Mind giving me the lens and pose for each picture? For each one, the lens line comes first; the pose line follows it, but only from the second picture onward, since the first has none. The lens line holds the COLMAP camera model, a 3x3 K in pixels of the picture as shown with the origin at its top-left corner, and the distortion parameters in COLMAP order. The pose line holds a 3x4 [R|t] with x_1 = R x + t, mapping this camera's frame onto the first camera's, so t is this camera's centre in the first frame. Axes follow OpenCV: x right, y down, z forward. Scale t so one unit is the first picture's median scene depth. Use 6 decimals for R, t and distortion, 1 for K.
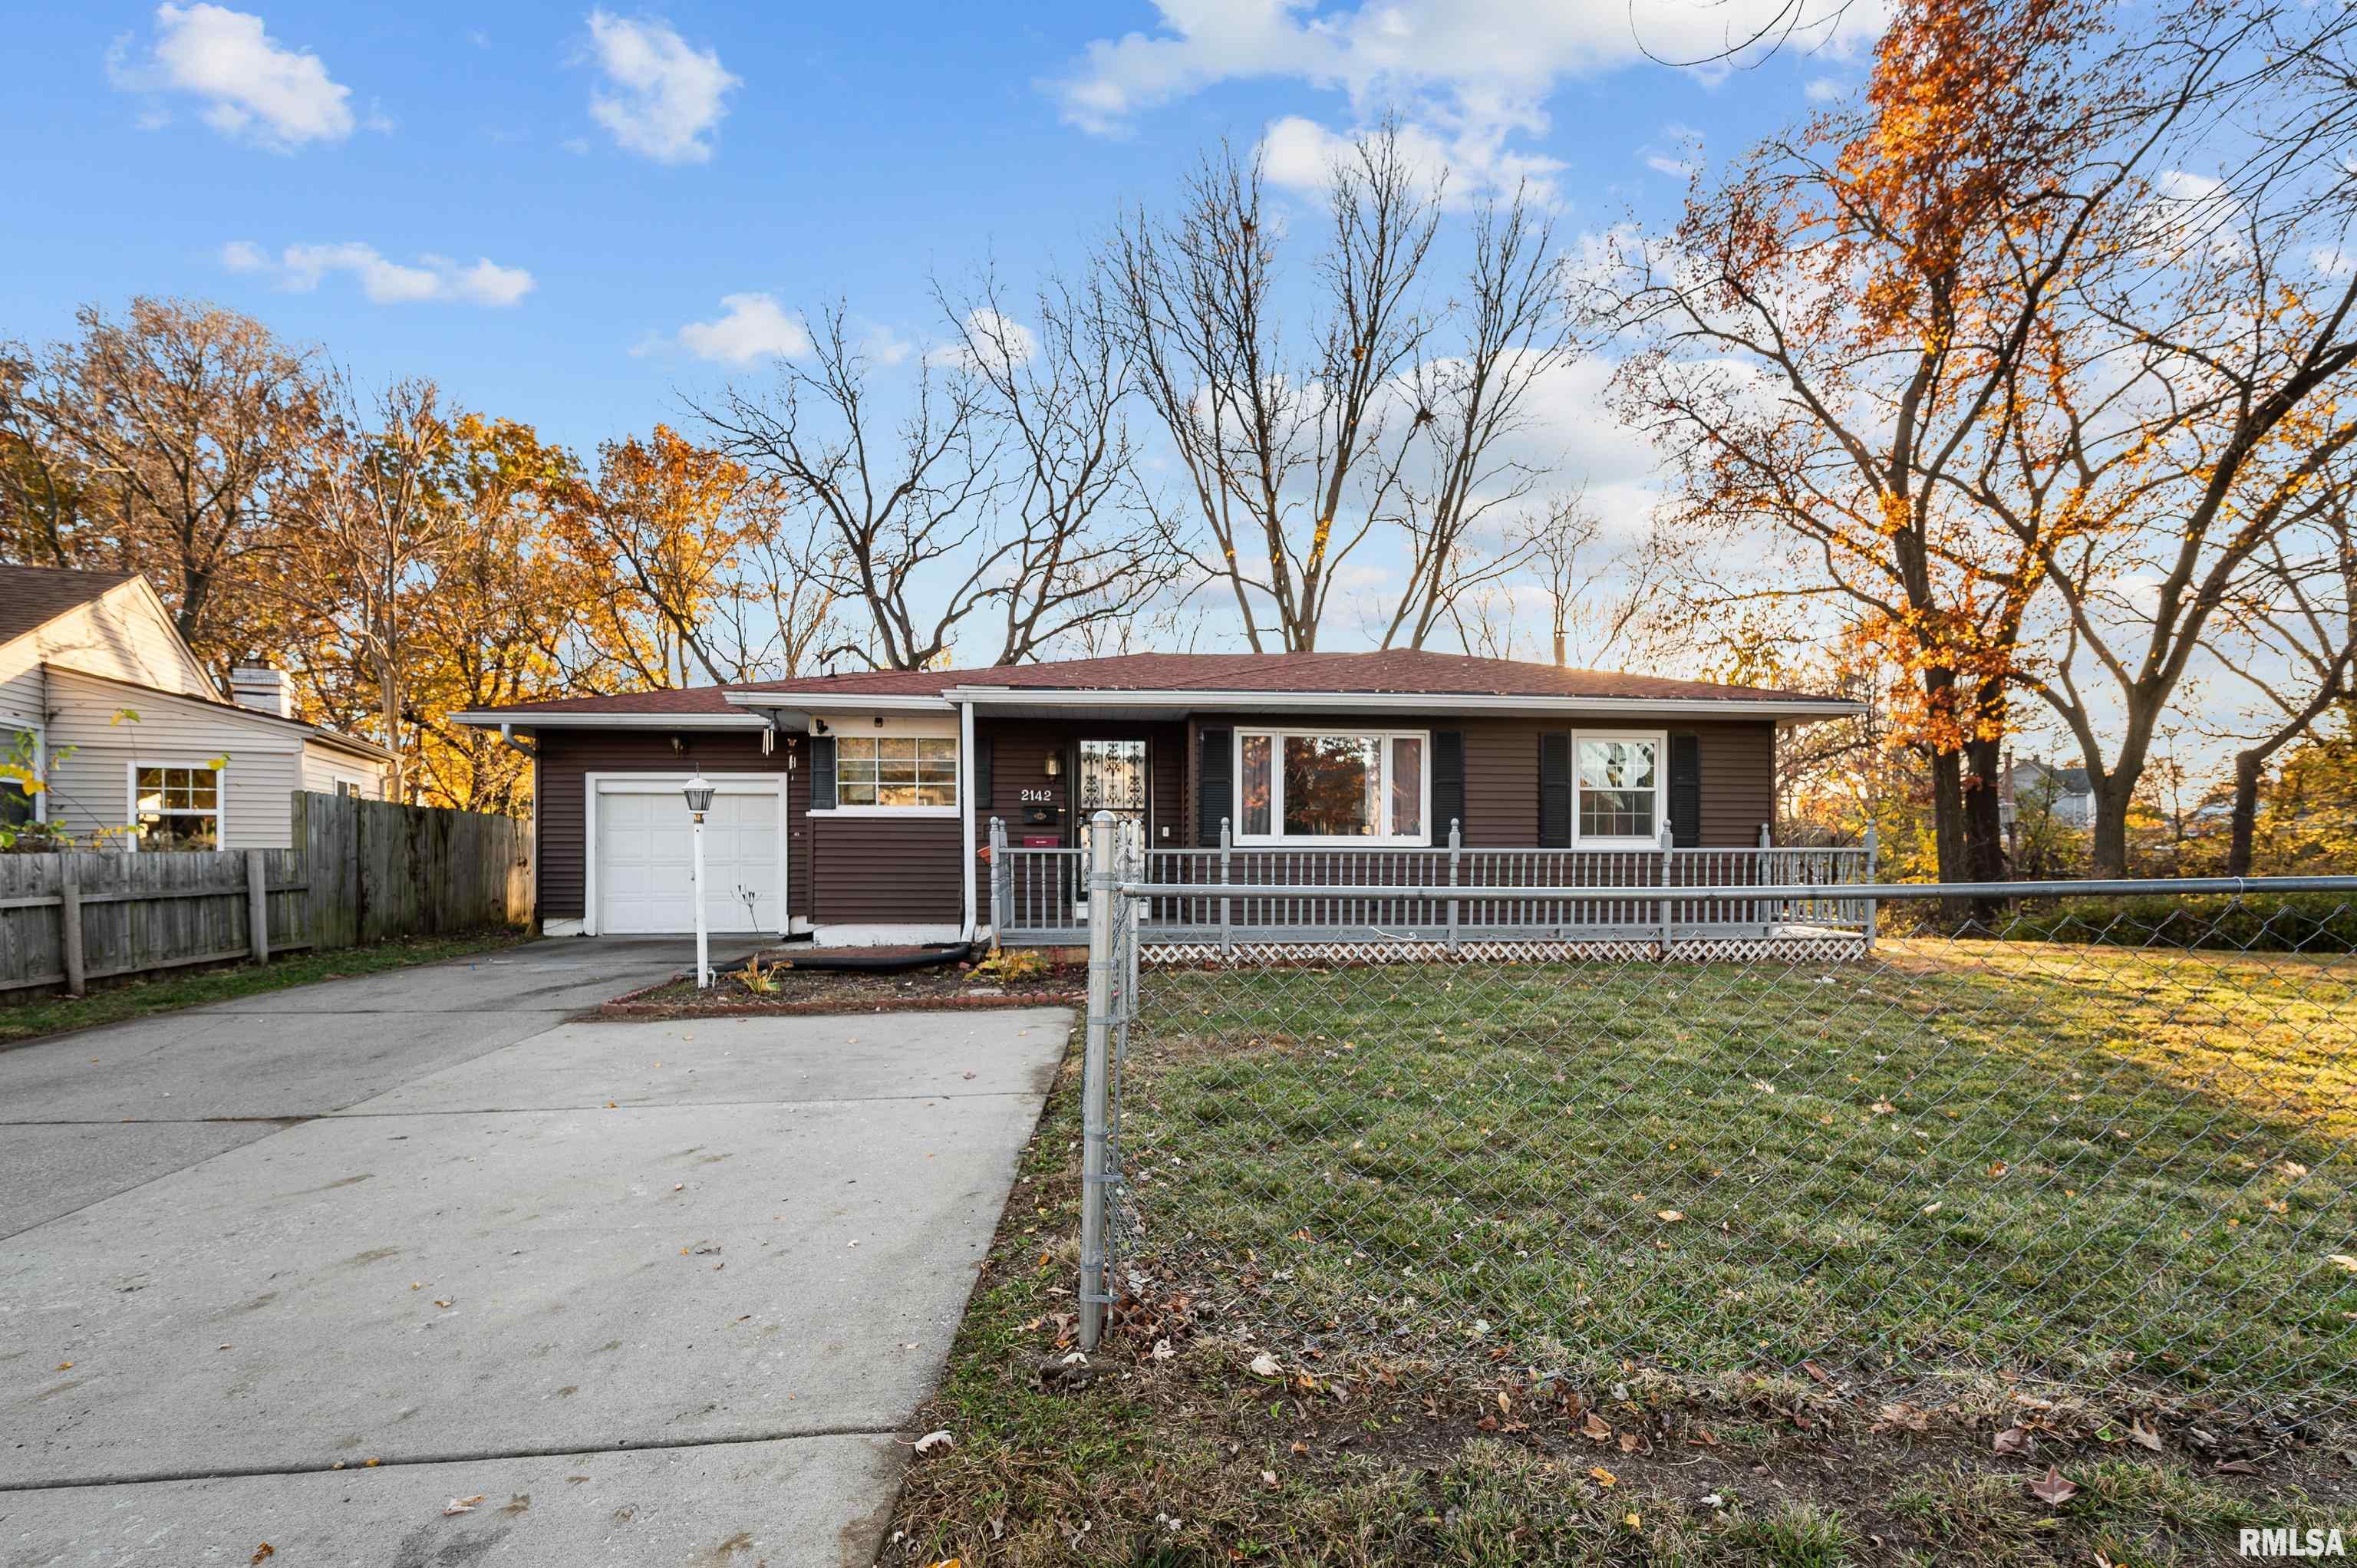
lens RADIAL K [[796.0, 0, 1182.3], [0, 796.0, 830.0], [0, 0, 1]] dist [-0.001830, -0.000093]
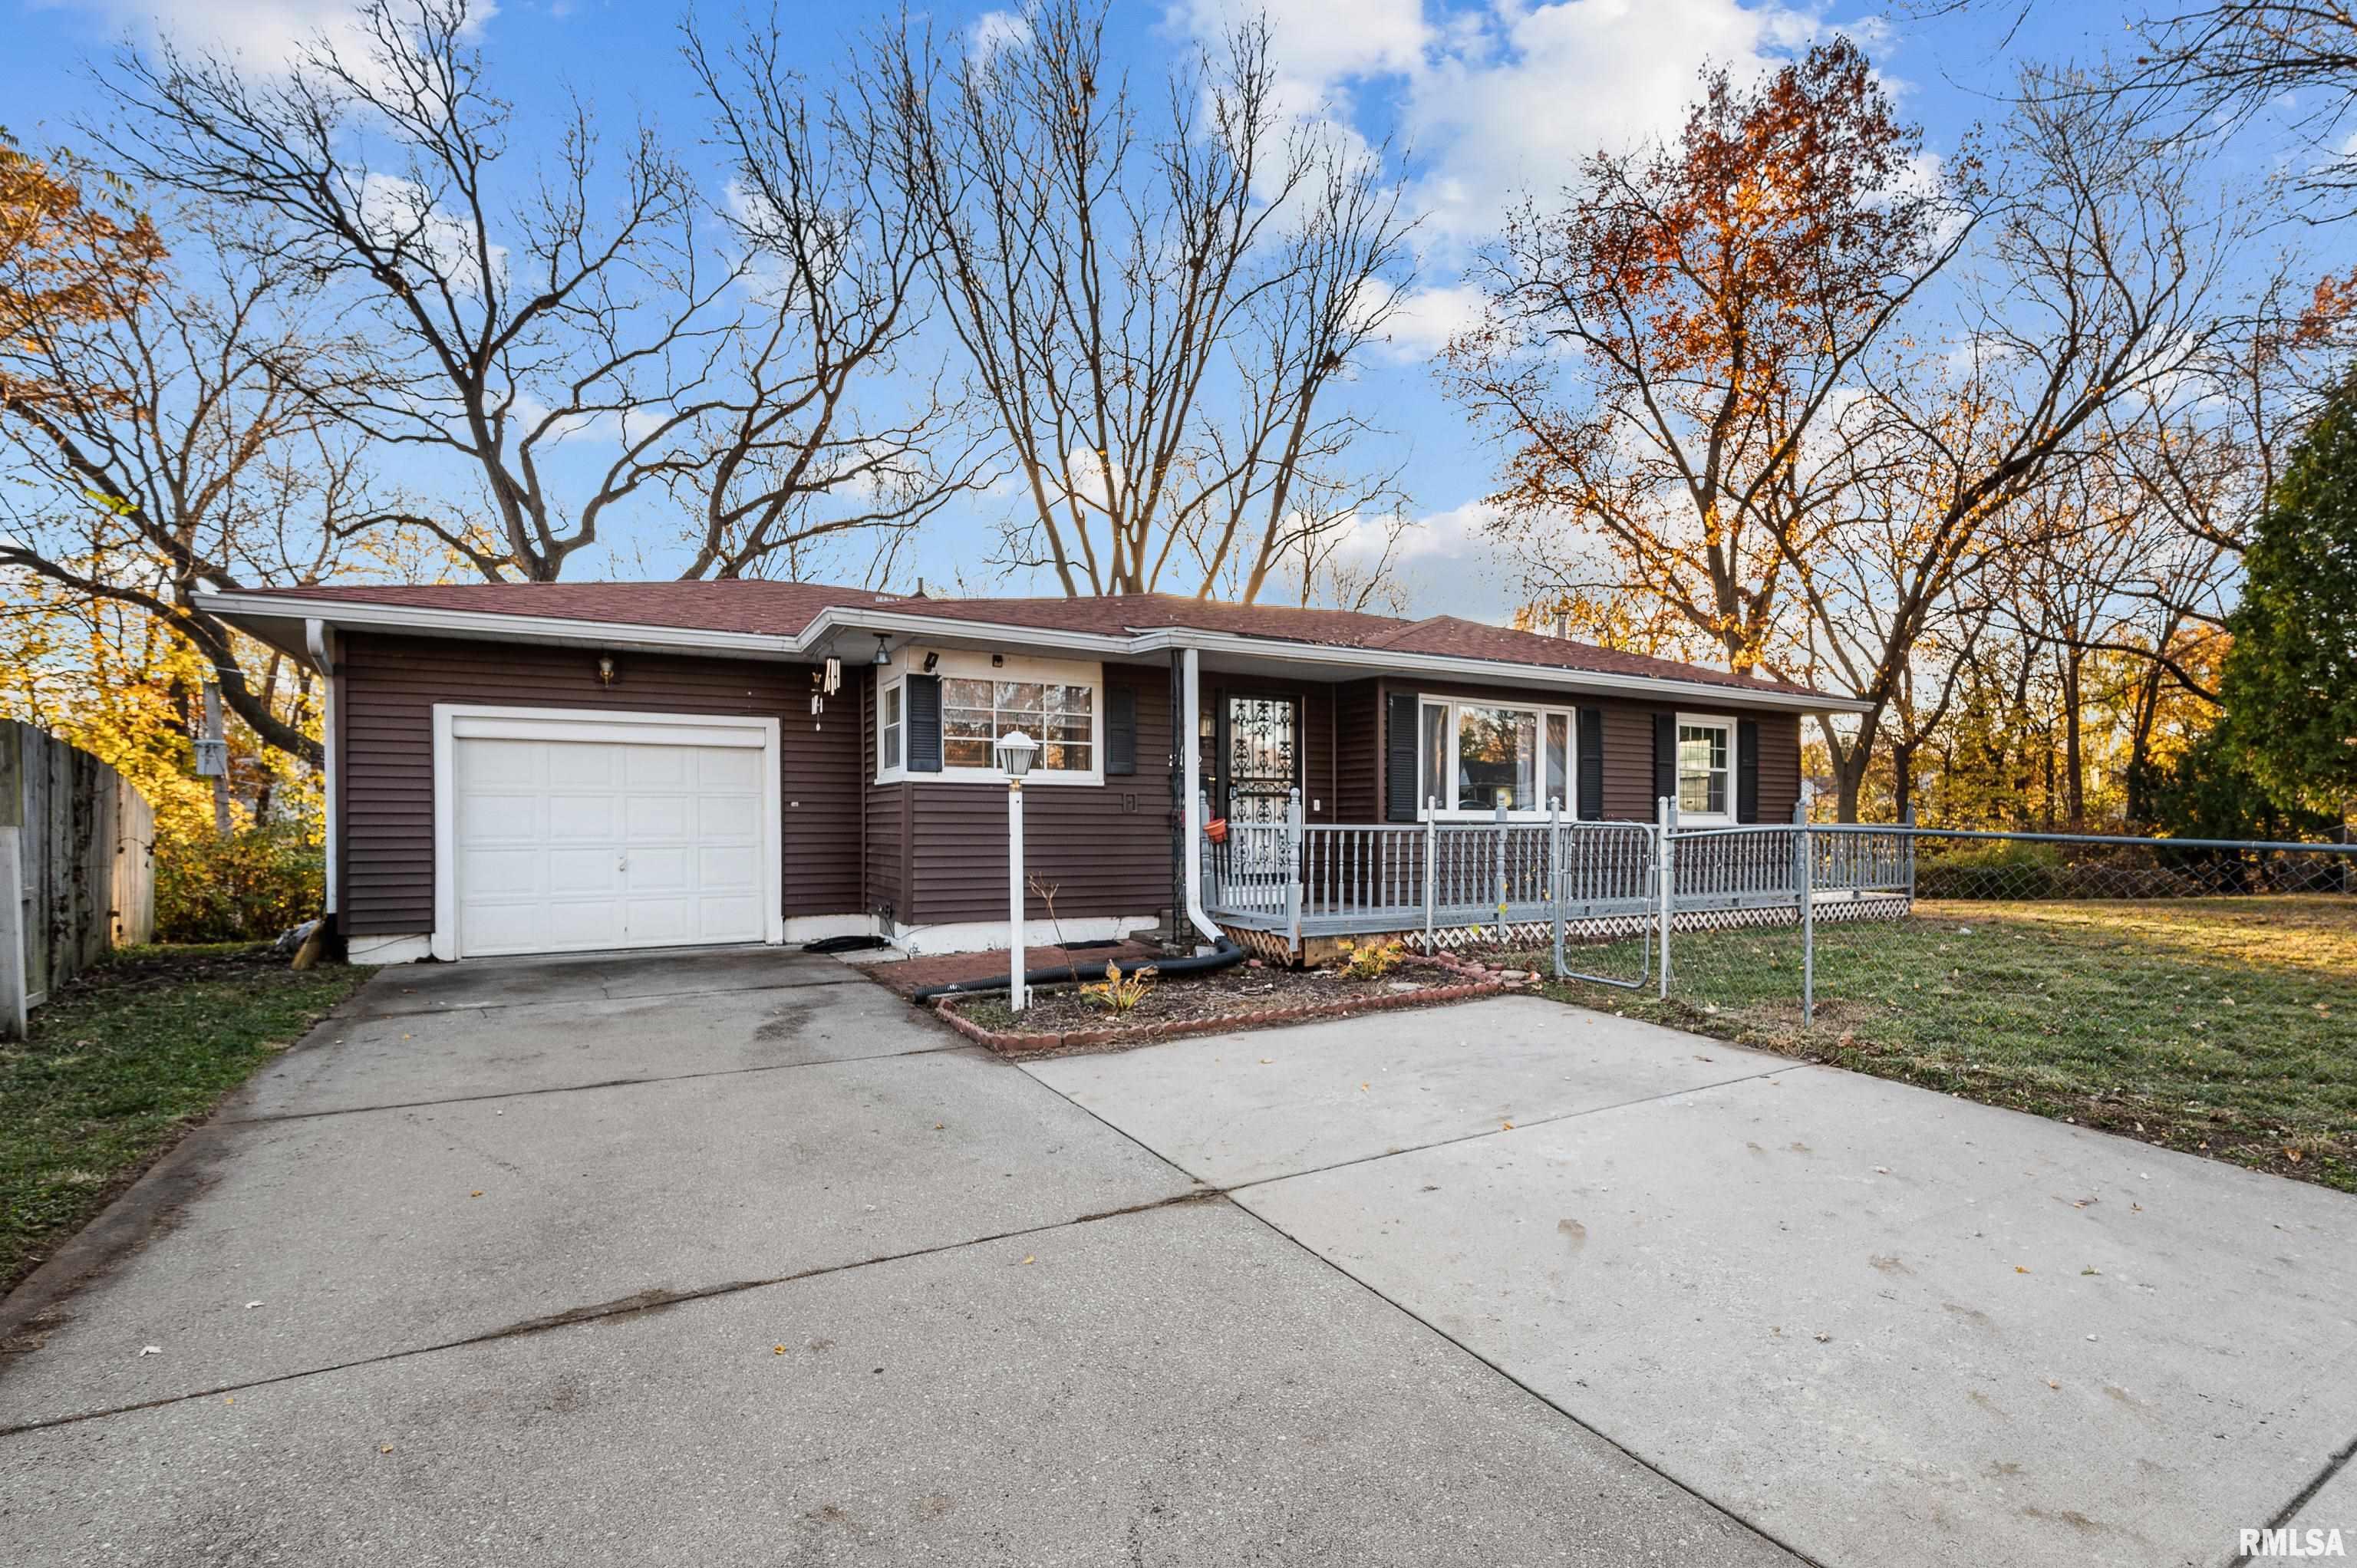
lens RADIAL K [[953.2, 0, 1178.9], [0, 953.2, 799.3], [0, 0, 1]] dist [-0.004773, 0.000367]
pose [[0.919912, 0.009473, 0.392011, -0.591106], [-0.009275, 0.999954, -0.002399, -0.000332], [-0.392016, -0.001429, 0.919957, 0.079620]]
